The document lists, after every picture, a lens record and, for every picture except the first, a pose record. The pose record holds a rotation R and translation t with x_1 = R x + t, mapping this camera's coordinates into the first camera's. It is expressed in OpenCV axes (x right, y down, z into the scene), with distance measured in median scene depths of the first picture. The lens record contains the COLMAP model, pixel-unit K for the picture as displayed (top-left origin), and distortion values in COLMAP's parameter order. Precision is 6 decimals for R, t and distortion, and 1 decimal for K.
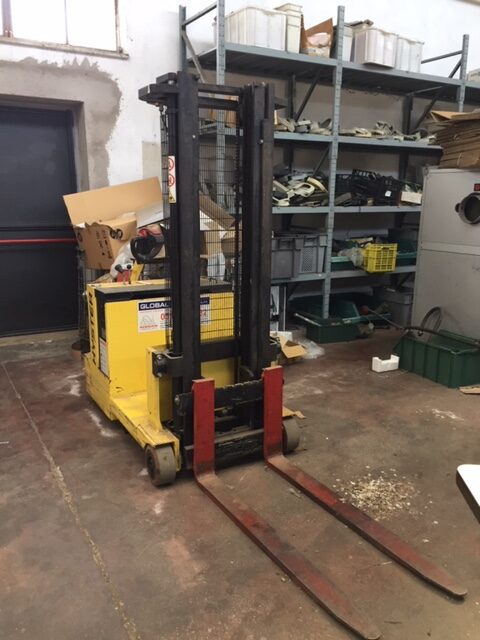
lens RADIAL K [[550.2, 0, 243.5], [0, 550.2, 322.4], [0, 0, 1]] dist [0.077295, -0.103753]
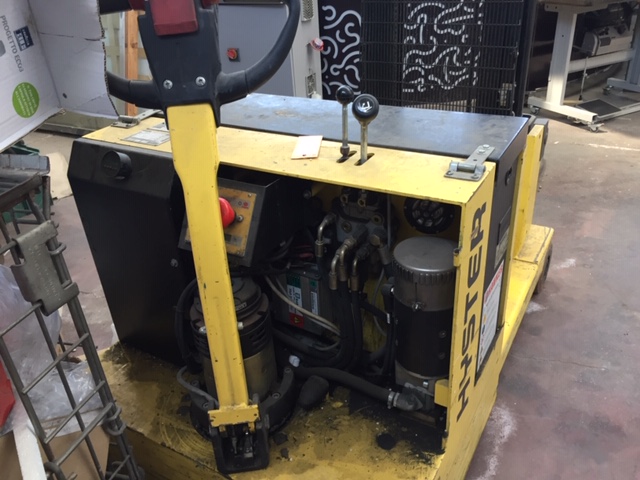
lens RADIAL K [[550.2, 0, 314.4], [0, 550.2, 241.1], [0, 0, 1]] dist [0.077295, -0.103753]
pose [[-0.502475, -0.410453, 0.760952, -0.595357], [0.247878, 0.774791, 0.581597, -0.292046], [-0.828297, 0.480861, -0.287571, 1.543957]]
